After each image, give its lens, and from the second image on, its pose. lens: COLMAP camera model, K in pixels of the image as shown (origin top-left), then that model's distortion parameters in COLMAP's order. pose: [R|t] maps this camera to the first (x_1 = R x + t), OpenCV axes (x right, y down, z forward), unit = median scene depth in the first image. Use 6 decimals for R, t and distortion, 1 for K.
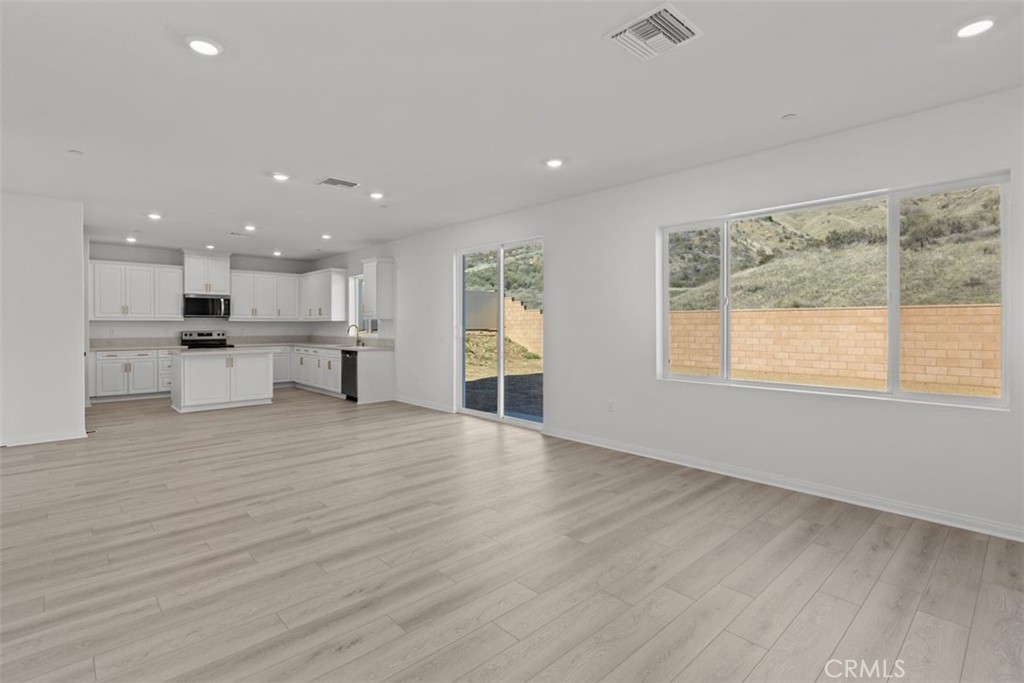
lens RADIAL K [[489.4, 0, 506.1], [0, 489.4, 324.1], [0, 0, 1]] dist [-0.000982, -0.000073]
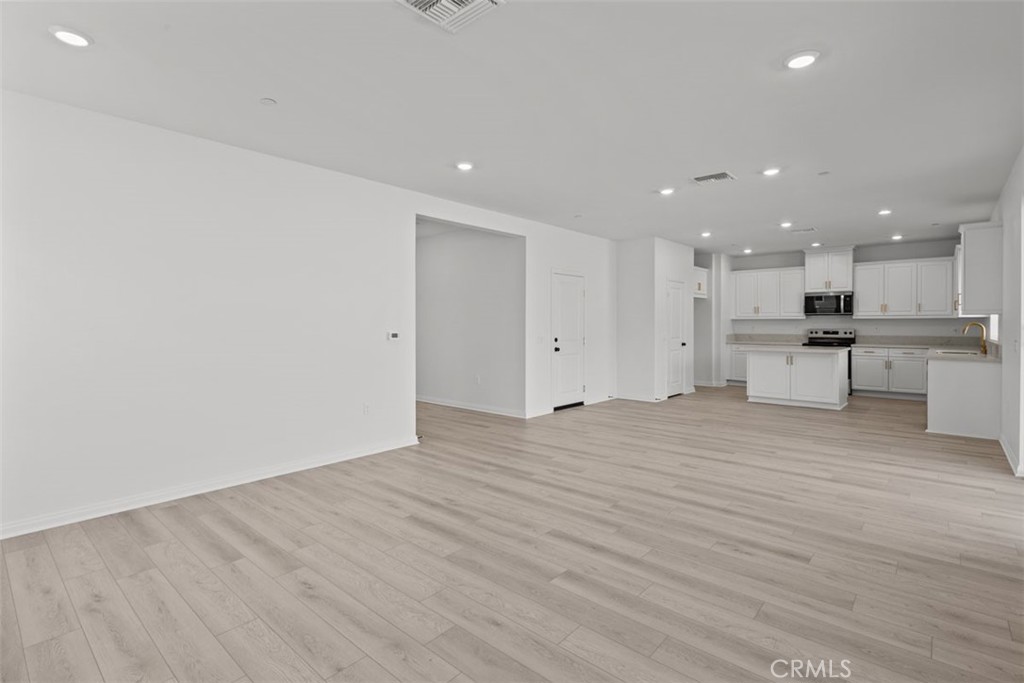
lens RADIAL K [[489.4, 0, 506.1], [0, 489.4, 324.1], [0, 0, 1]] dist [-0.000982, -0.000073]
pose [[0.094143, 0.003345, -0.995553, 0.362057], [0.002212, 0.999991, 0.003569, -0.000805], [0.995556, -0.002538, 0.094135, 0.306543]]
